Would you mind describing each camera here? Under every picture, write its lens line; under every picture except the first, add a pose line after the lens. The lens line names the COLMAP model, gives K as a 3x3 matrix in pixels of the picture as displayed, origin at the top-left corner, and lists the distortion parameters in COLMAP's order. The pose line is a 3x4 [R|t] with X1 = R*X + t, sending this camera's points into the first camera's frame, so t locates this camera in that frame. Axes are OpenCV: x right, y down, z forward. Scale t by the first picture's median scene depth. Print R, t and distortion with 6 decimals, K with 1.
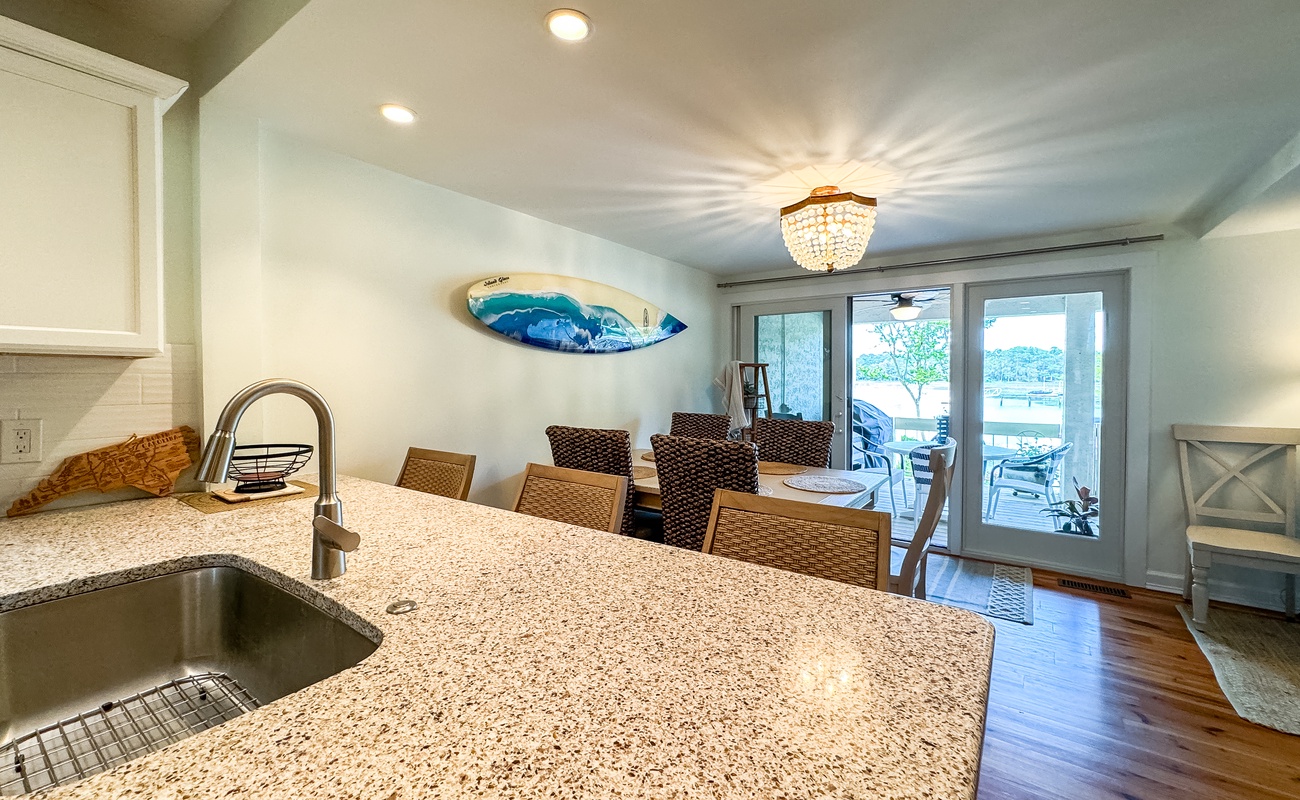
lens RADIAL K [[532.0, 0, 643.0], [0, 532.0, 381.0], [0, 0, 1]] dist [0.000381, 0.000127]
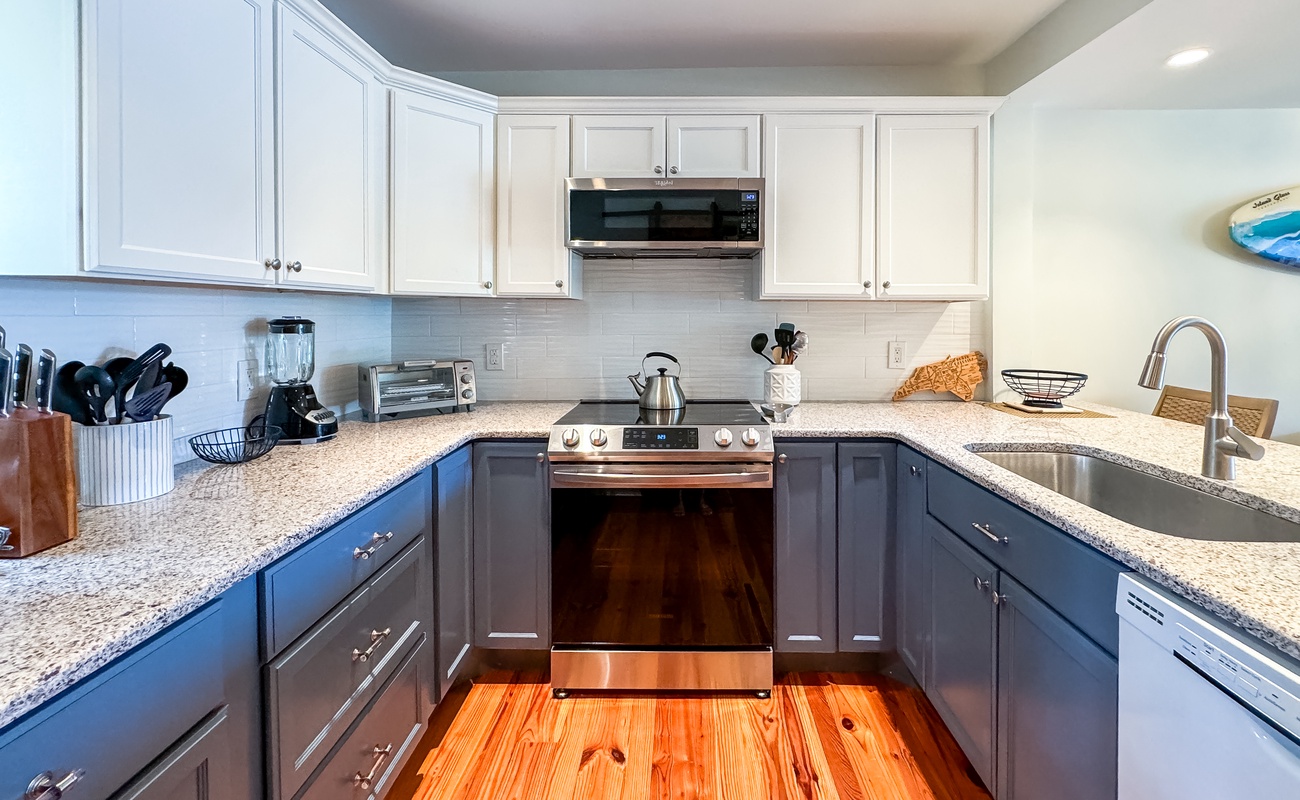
lens RADIAL K [[562.4, 0, 652.9], [0, 562.4, 316.1], [0, 0, 1]] dist [-0.001009, -0.000150]
pose [[0.576034, -0.001271, -0.817425, -0.166848], [-0.001815, 0.999994, -0.002834, 0.001278], [0.817424, 0.003116, 0.576029, -0.468682]]
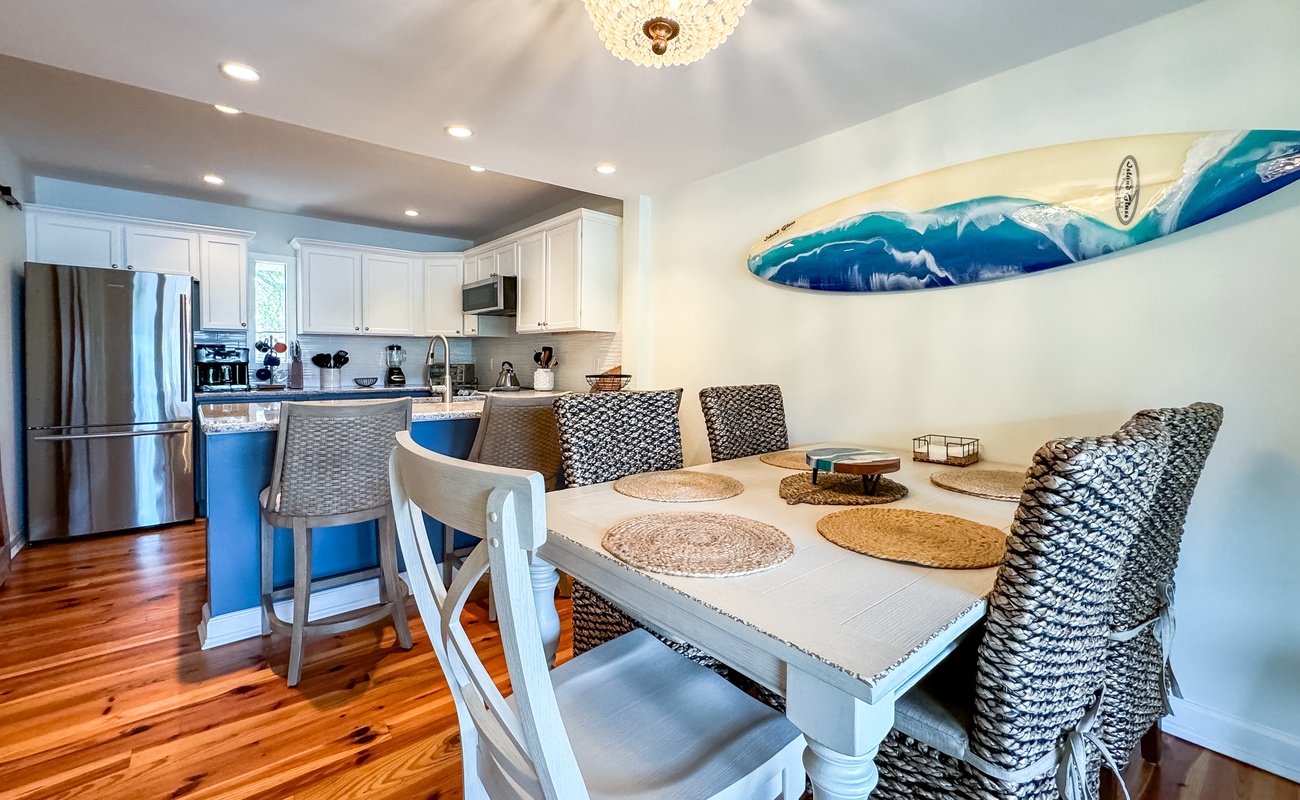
lens RADIAL K [[532.0, 0, 643.0], [0, 532.0, 381.0], [0, 0, 1]] dist [0.000381, 0.000127]
pose [[-0.256210, 0.009160, -0.966578, 1.080072], [-0.039499, 0.999021, 0.019938, 0.109766], [0.965814, 0.043288, -0.255597, 1.521039]]
